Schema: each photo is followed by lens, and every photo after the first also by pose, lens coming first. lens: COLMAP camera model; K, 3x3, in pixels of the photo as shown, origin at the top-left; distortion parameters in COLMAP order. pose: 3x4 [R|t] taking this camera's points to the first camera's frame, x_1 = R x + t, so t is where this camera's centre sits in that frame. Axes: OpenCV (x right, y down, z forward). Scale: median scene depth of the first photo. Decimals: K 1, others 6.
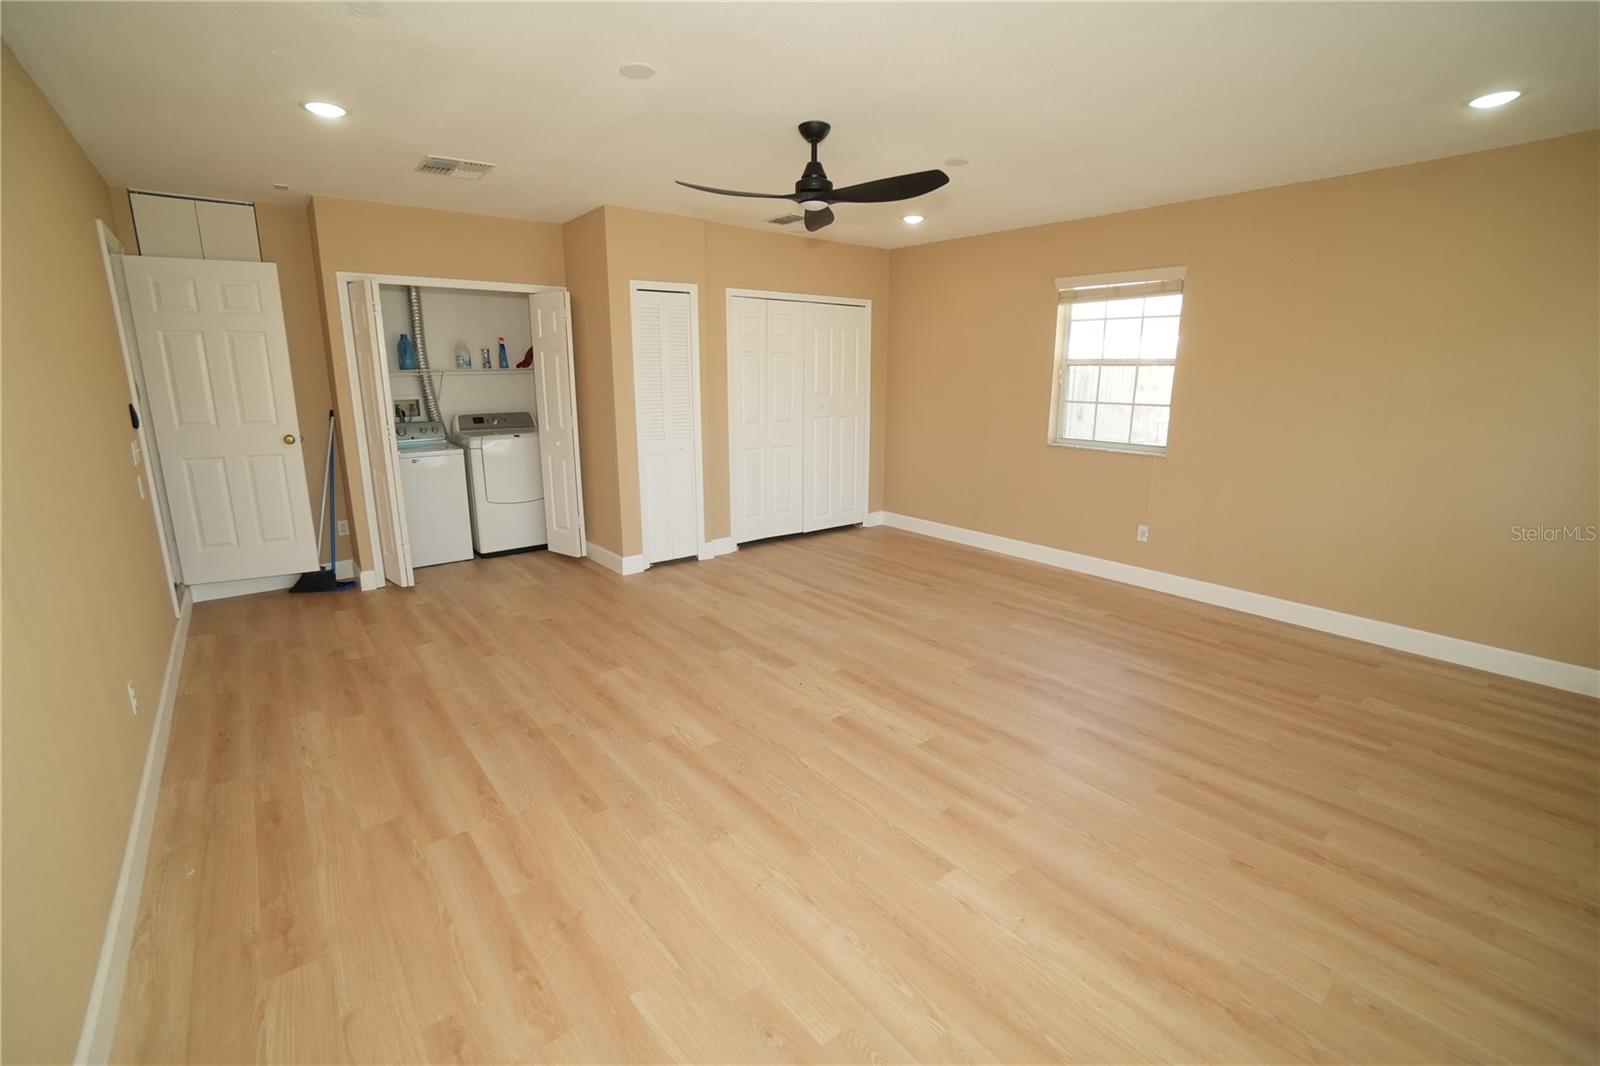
lens RADIAL K [[704.6, 0, 800.0], [0, 704.6, 533.0], [0, 0, 1]] dist [-0.042485, 0.000301]
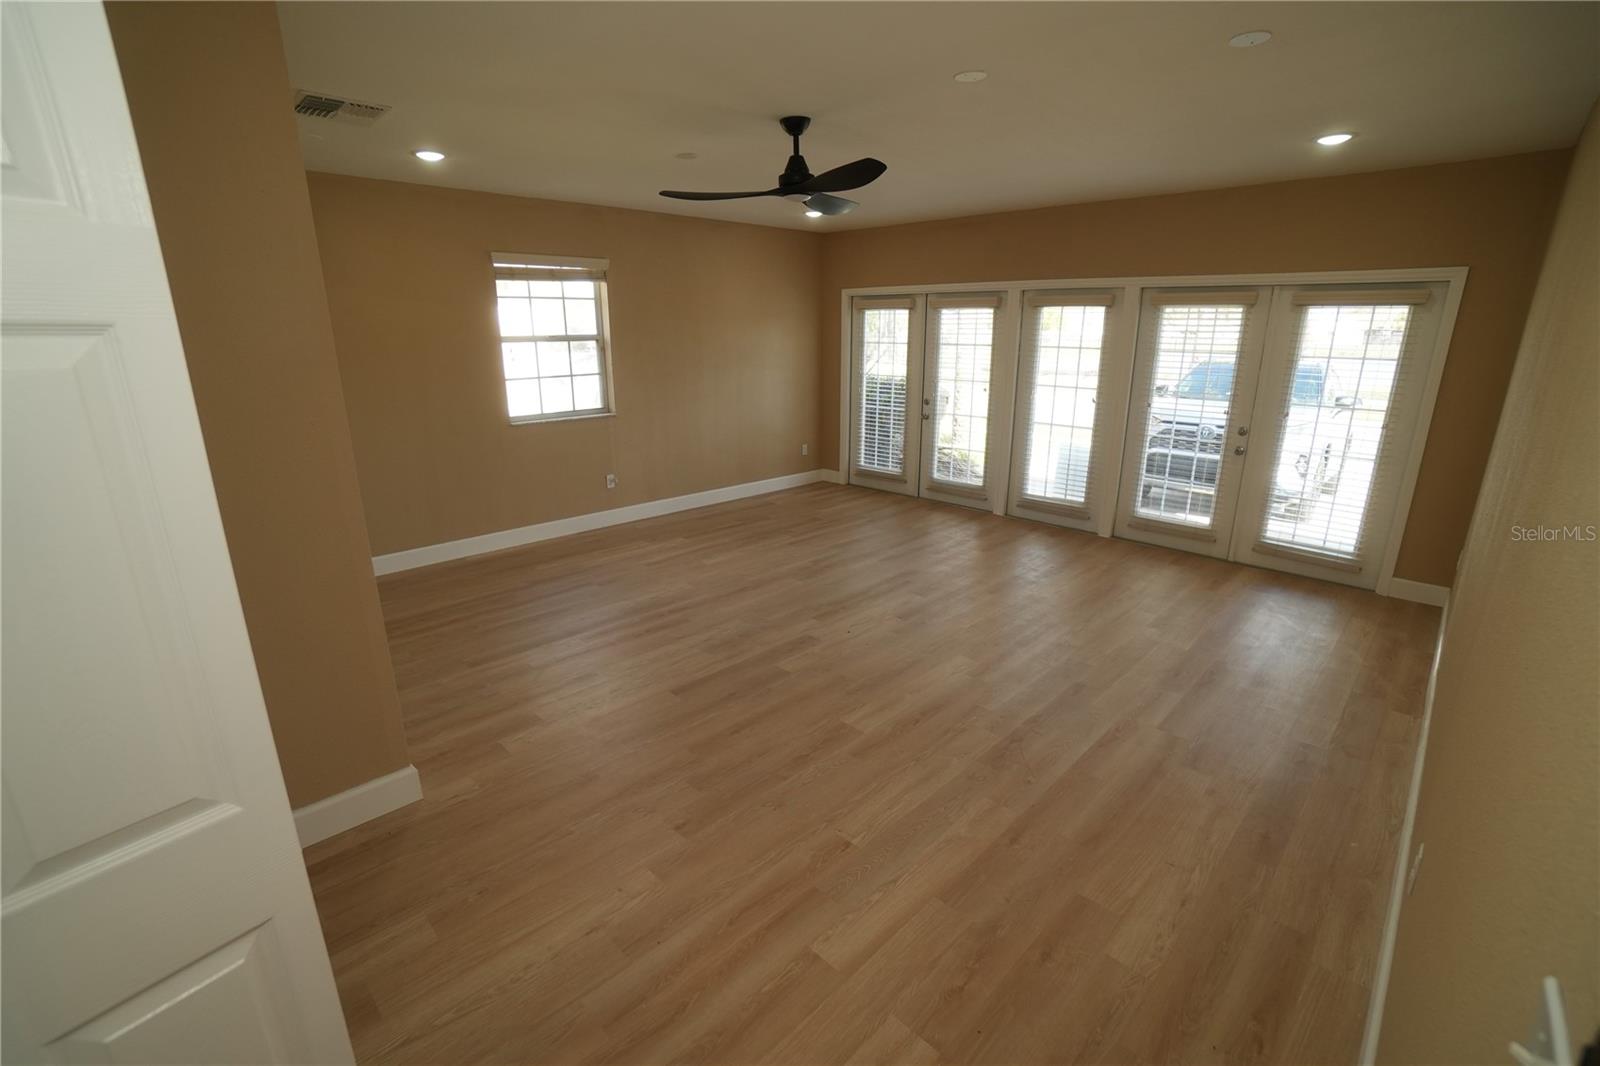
lens RADIAL K [[694.8, 0, 800.0], [0, 694.8, 533.0], [0, 0, 1]] dist [-0.044579, 0.000257]
pose [[-0.113685, -0.281648, 0.952759, -0.796916], [0.221690, 0.927607, 0.300665, -0.228314], [-0.968468, 0.245398, -0.043017, 0.846304]]
